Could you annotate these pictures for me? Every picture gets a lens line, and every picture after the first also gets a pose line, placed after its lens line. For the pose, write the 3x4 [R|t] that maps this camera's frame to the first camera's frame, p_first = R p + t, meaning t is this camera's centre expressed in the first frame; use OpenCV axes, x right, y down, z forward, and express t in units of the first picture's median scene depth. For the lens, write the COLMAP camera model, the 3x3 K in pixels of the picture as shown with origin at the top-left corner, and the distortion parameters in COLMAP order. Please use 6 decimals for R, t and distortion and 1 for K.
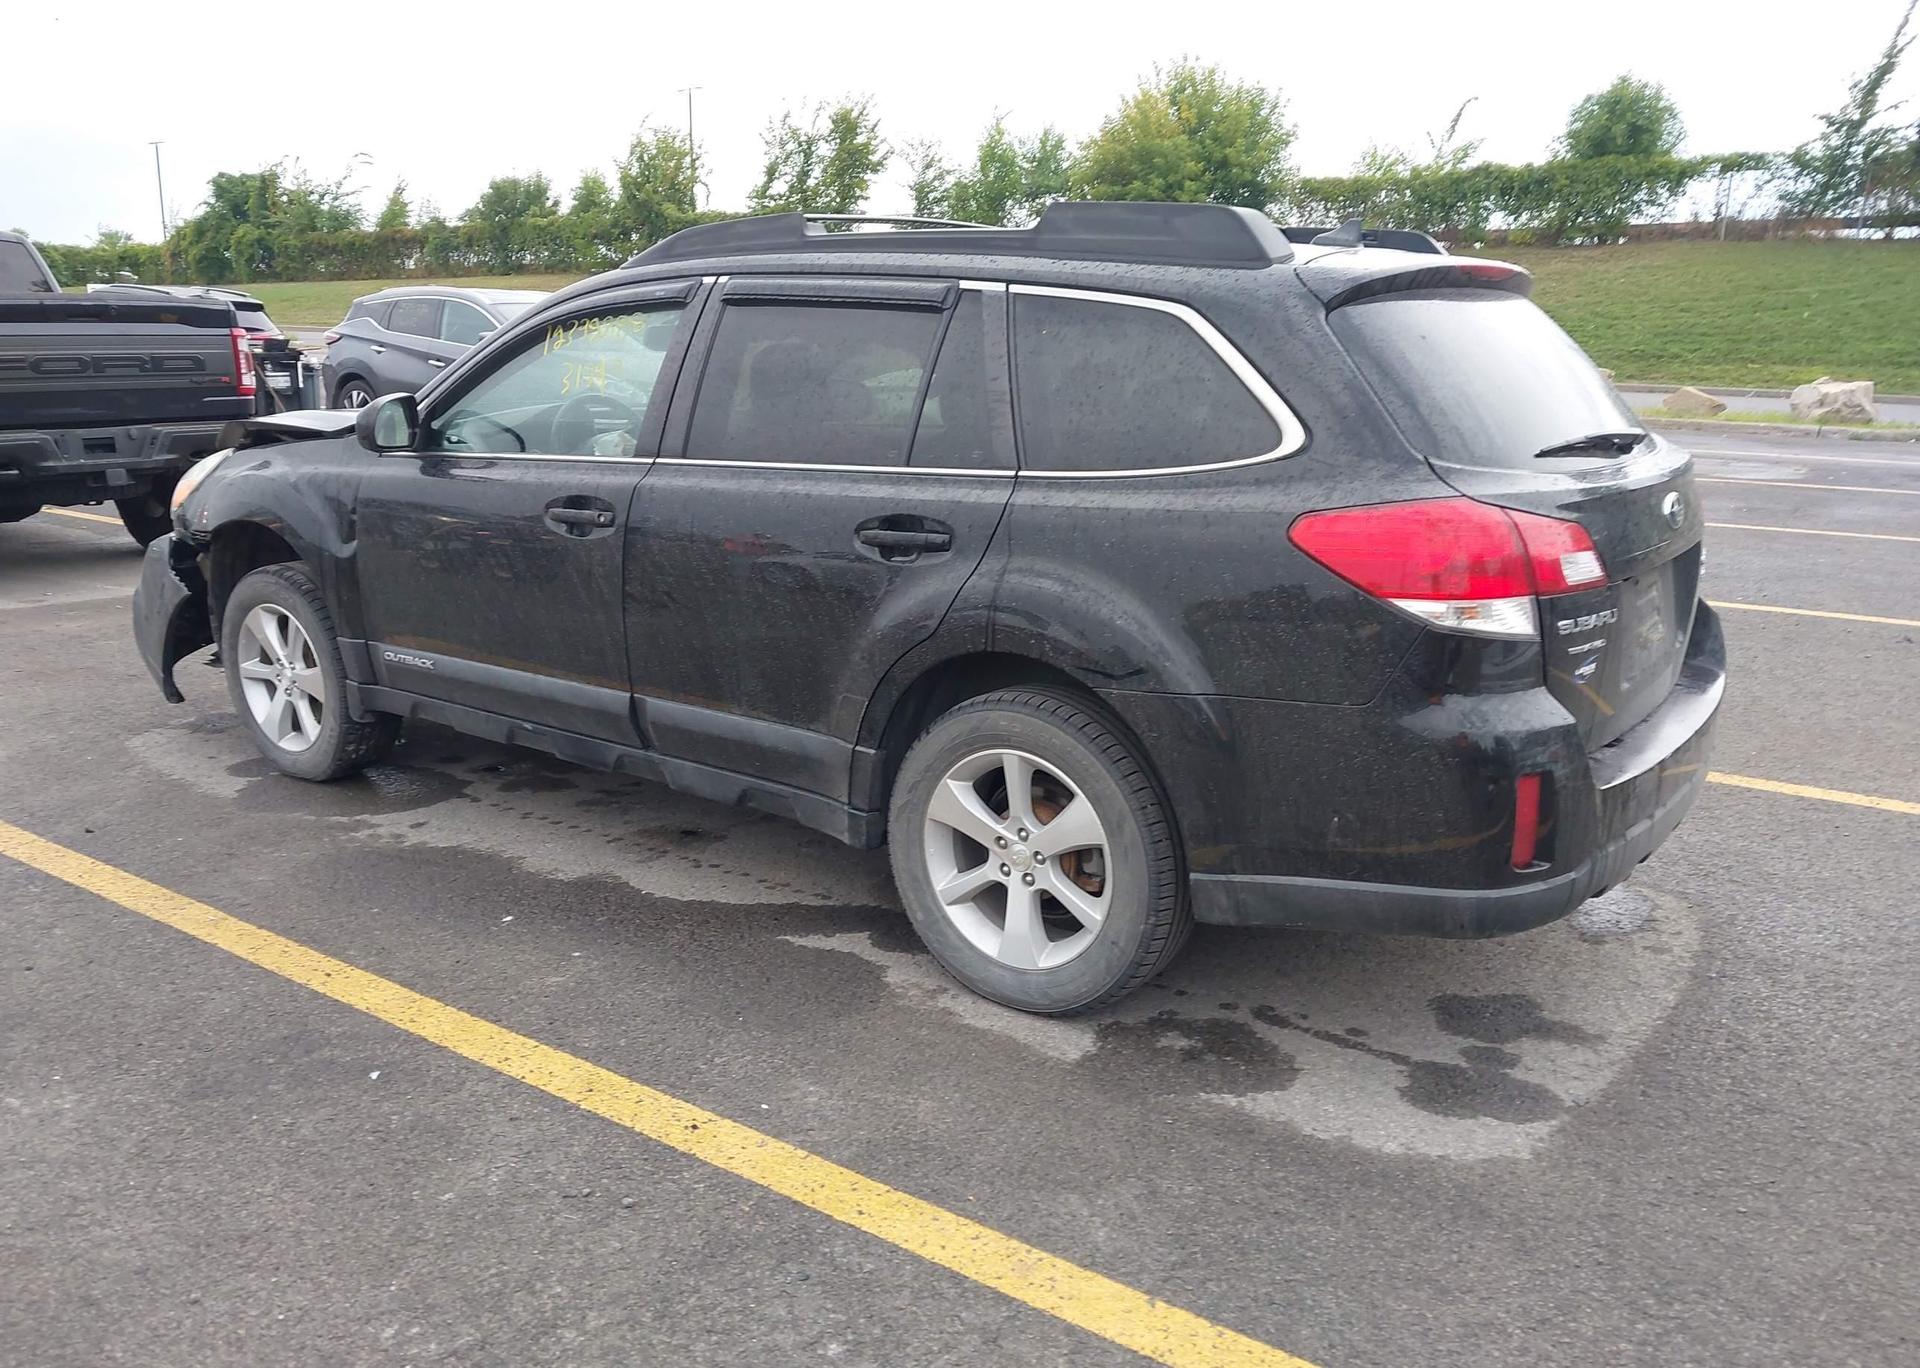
lens RADIAL K [[1529.2, 0, 927.5], [0, 1529.2, 683.8], [0, 0, 1]] dist [0.017459, -0.014790]
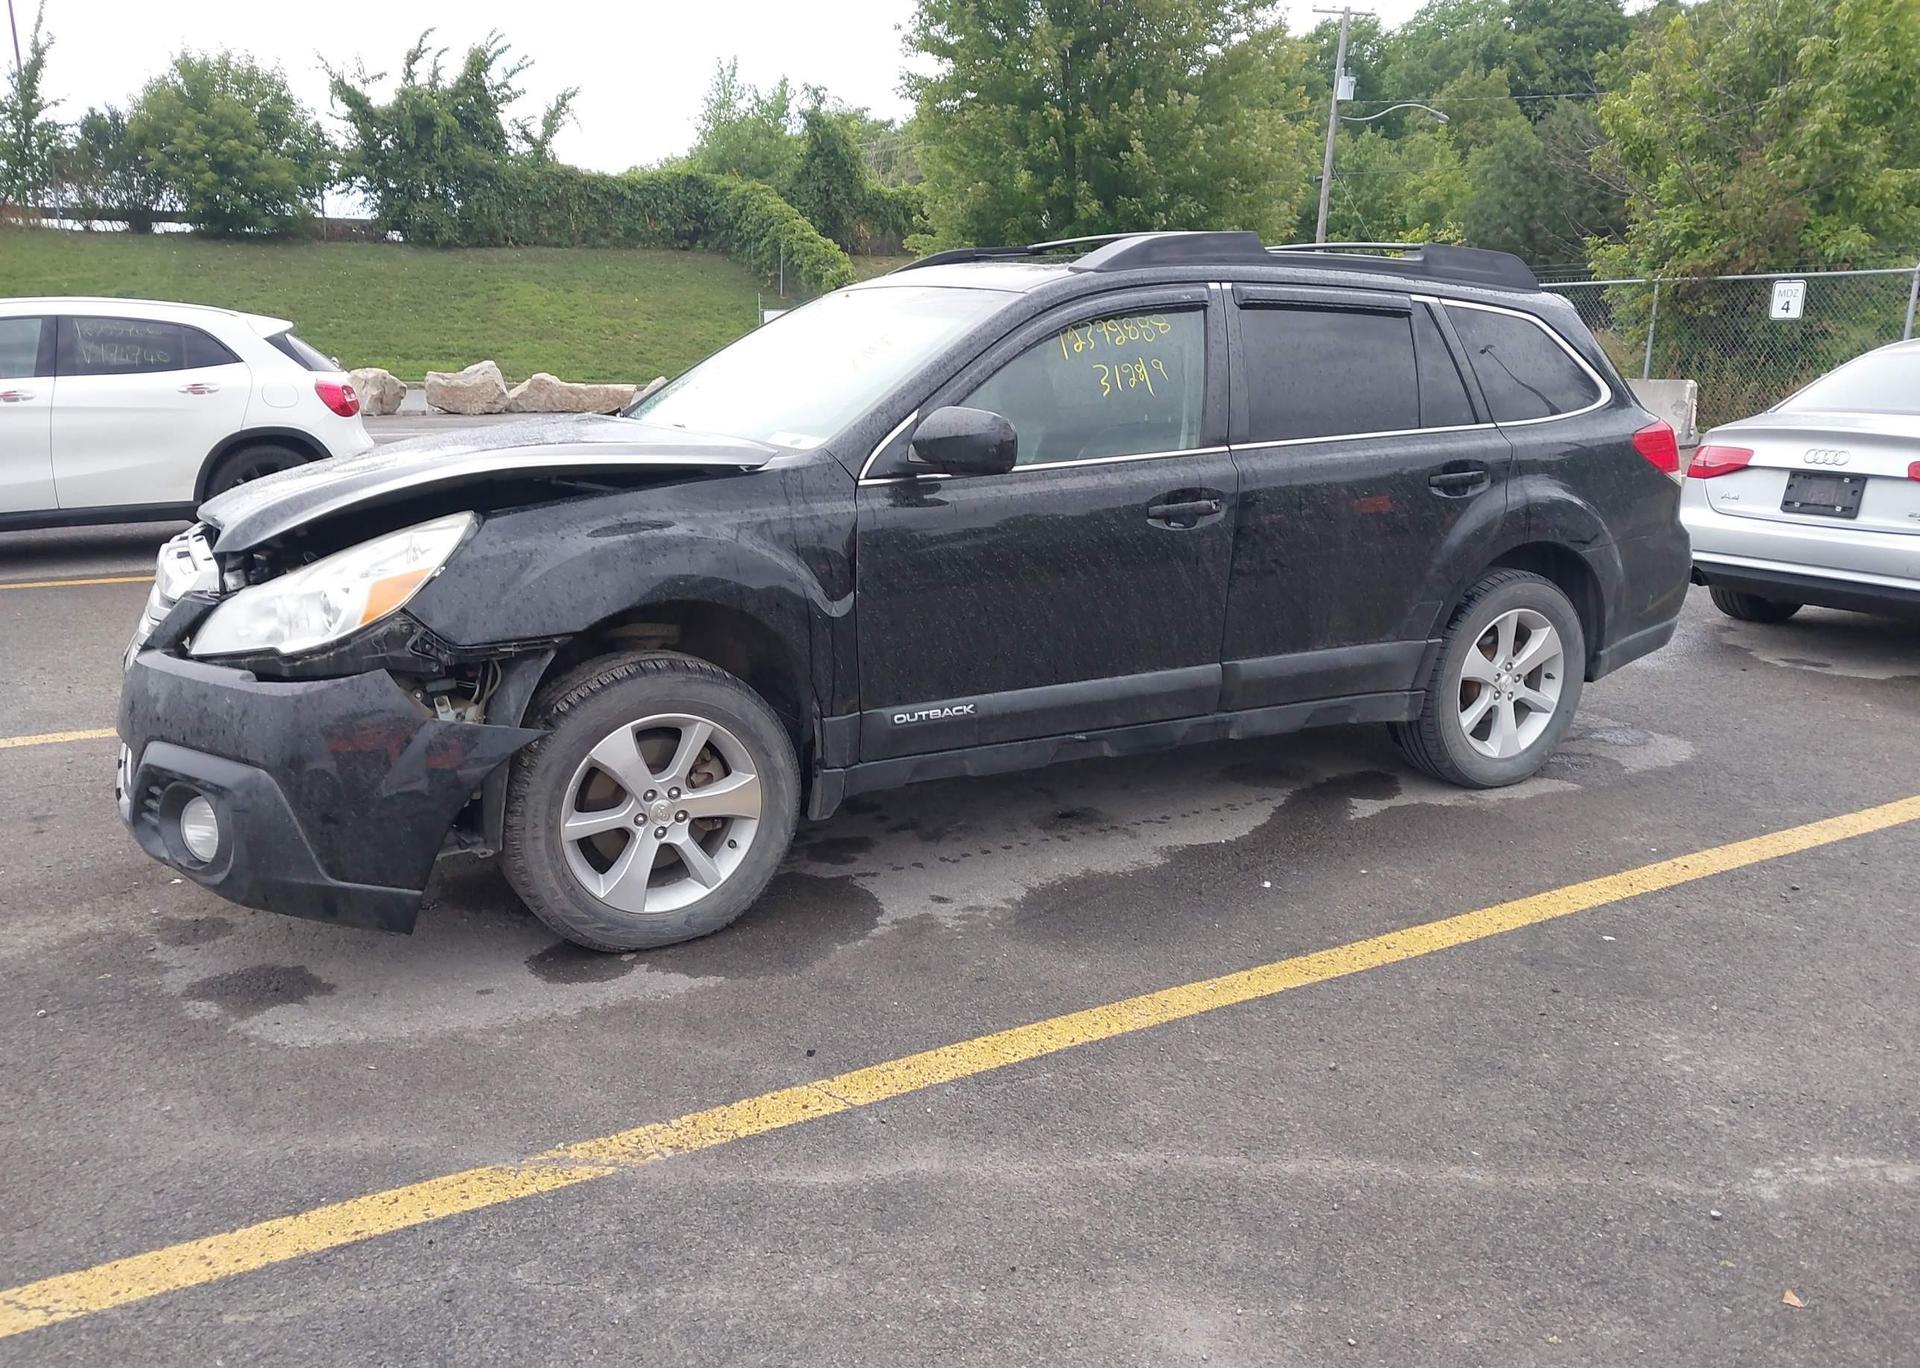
lens RADIAL K [[1529.2, 0, 927.5], [0, 1529.2, 683.8], [0, 0, 1]] dist [0.017459, -0.014790]
pose [[0.404591, -0.211267, 0.889760, -1.071214], [0.203593, 0.969340, 0.137585, -0.147267], [-0.891547, 0.125483, 0.435199, 0.604601]]
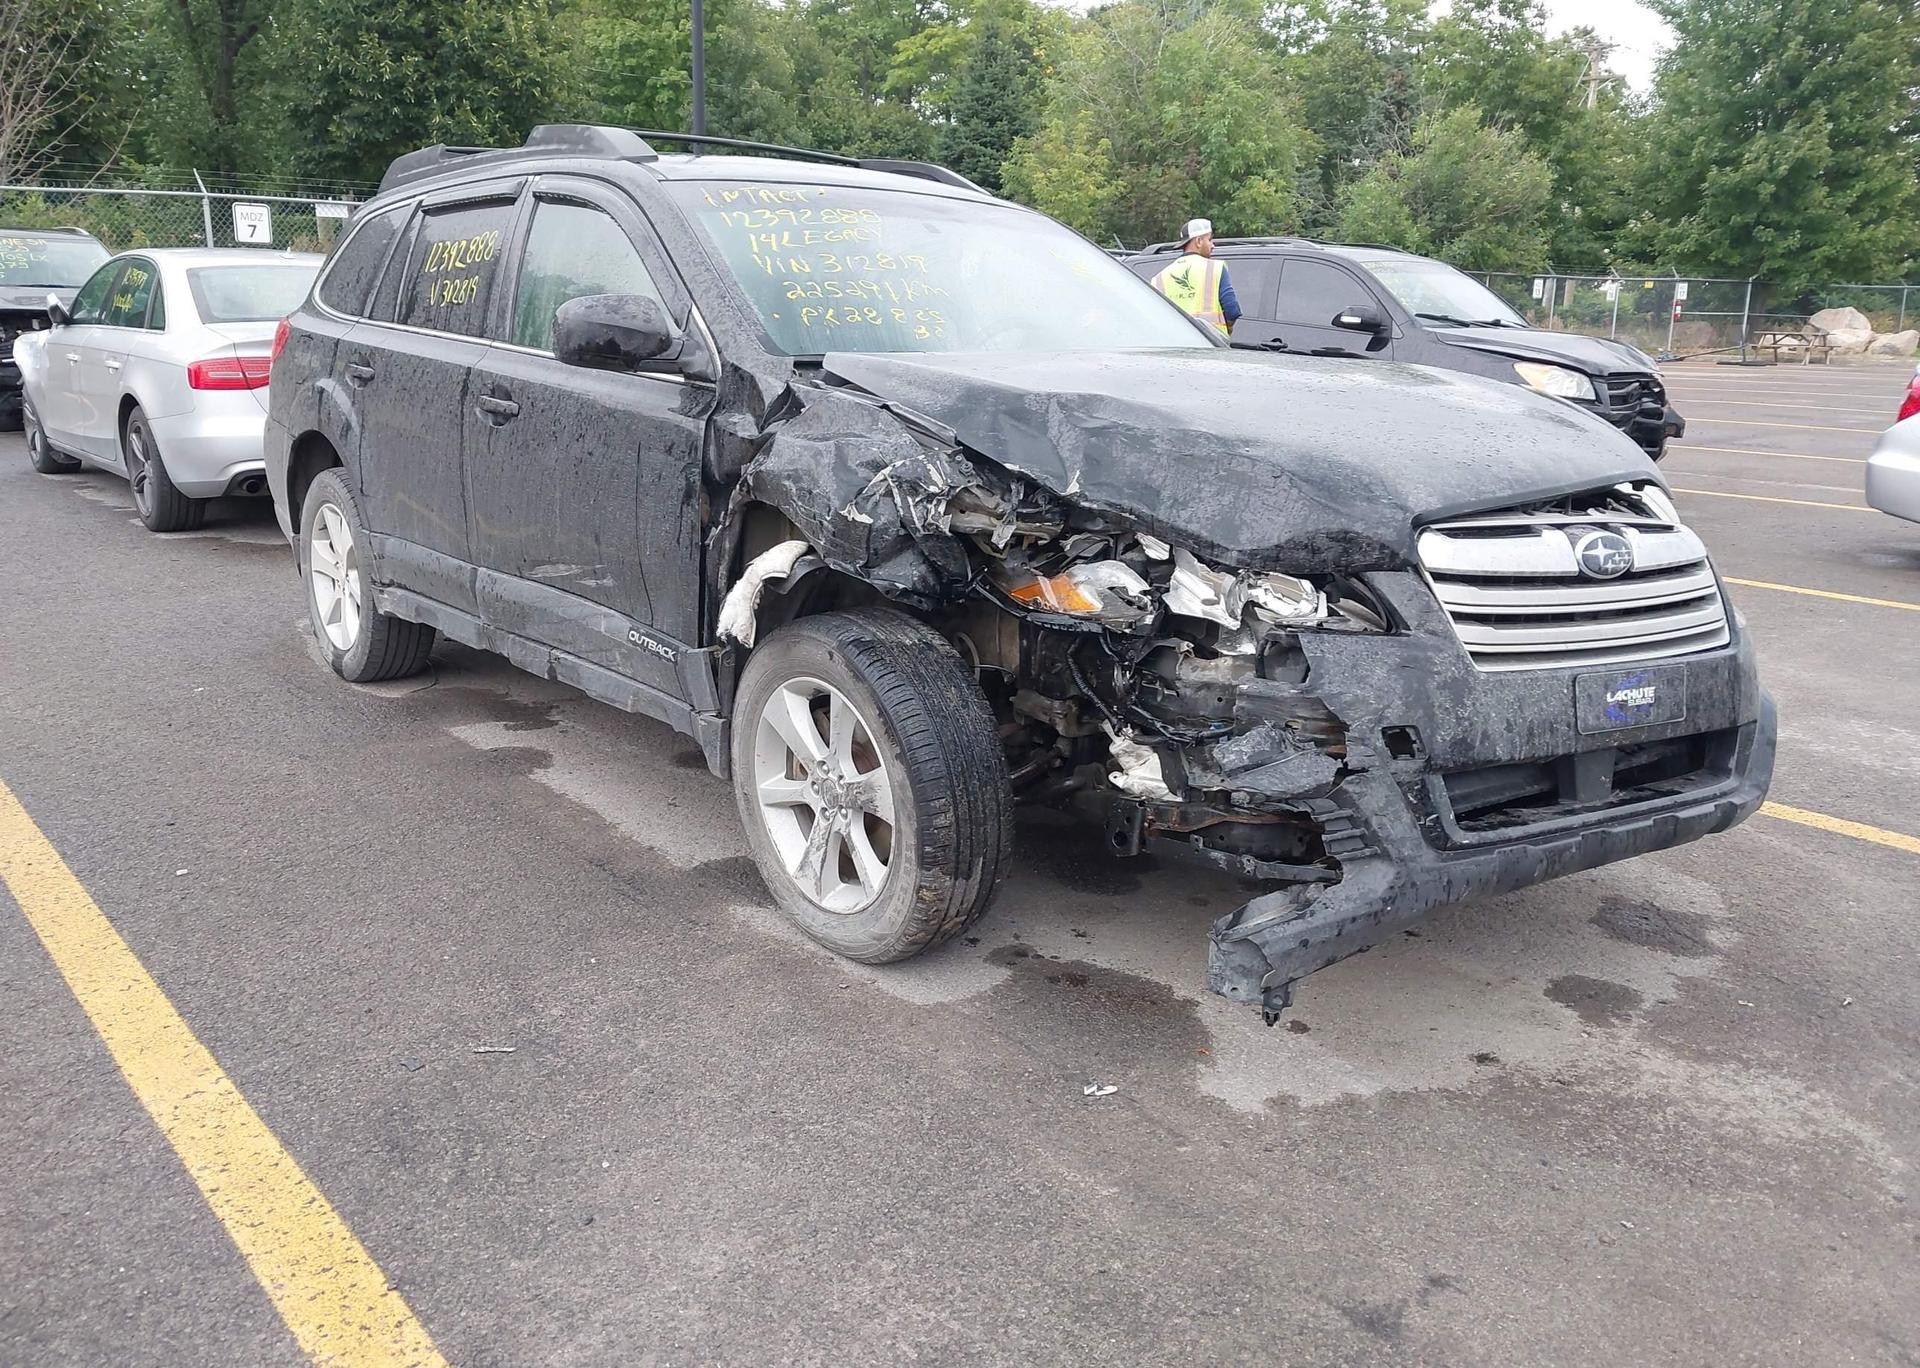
lens RADIAL K [[1522.4, 0, 931.7], [0, 1522.4, 697.9], [0, 0, 1]] dist [0.013974, -0.005280]
pose [[-0.969798, -0.095665, 0.224367, -0.393272], [0.018984, 0.887479, 0.460456, -0.407461], [-0.243171, 0.450809, -0.858859, 1.893654]]
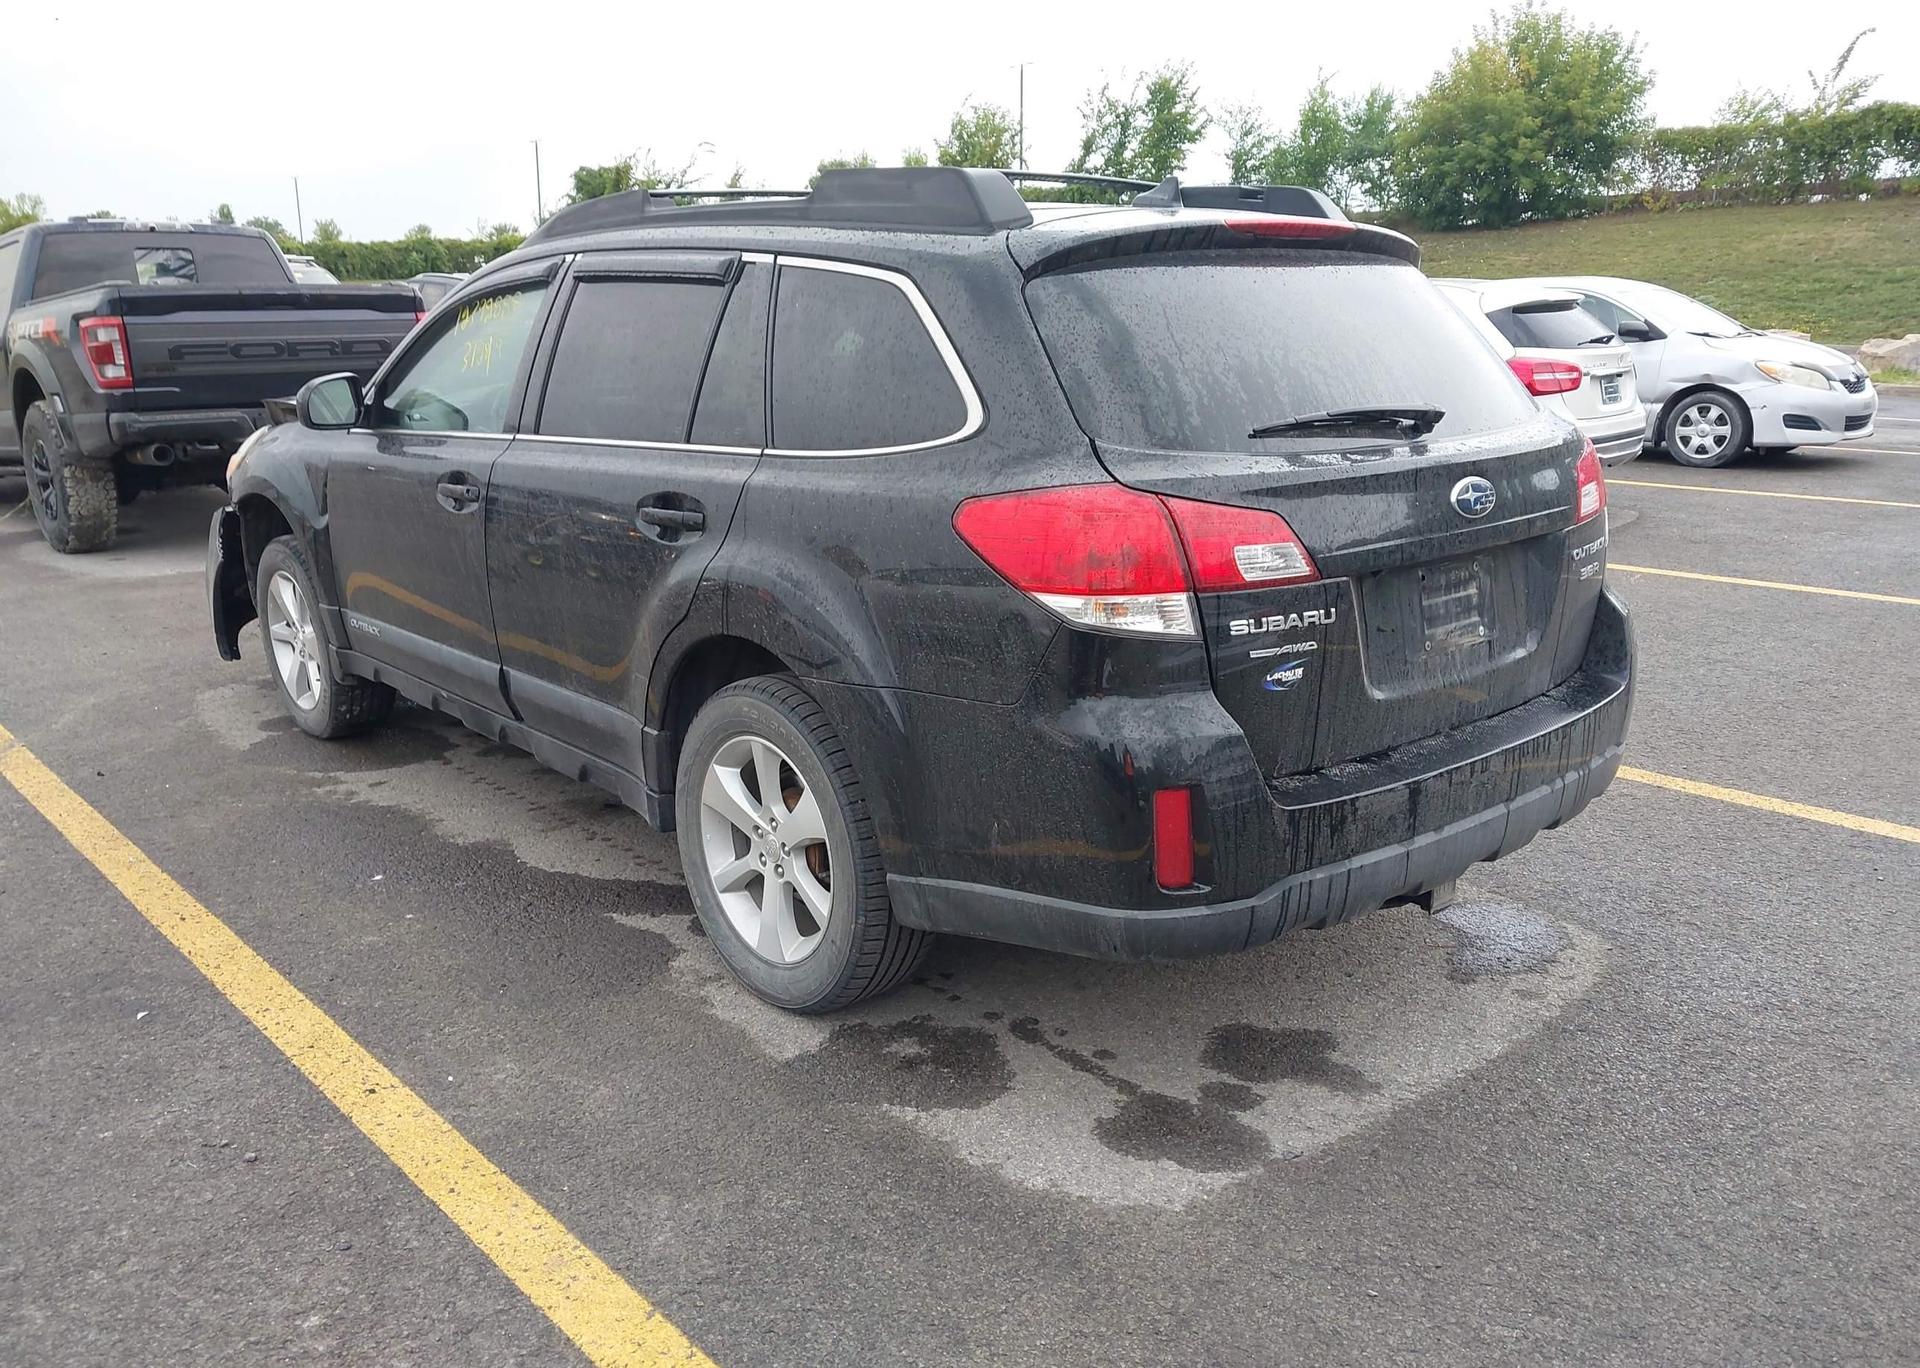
lens RADIAL K [[1537.7, 0, 927.1], [0, 1537.7, 686.1], [0, 0, 1]] dist [0.002513, 0.015665]
pose [[0.976477, 0.036884, -0.212446, 0.256718], [-0.033661, 0.999257, 0.018767, -0.007681], [0.212980, -0.011174, 0.976993, 0.048158]]
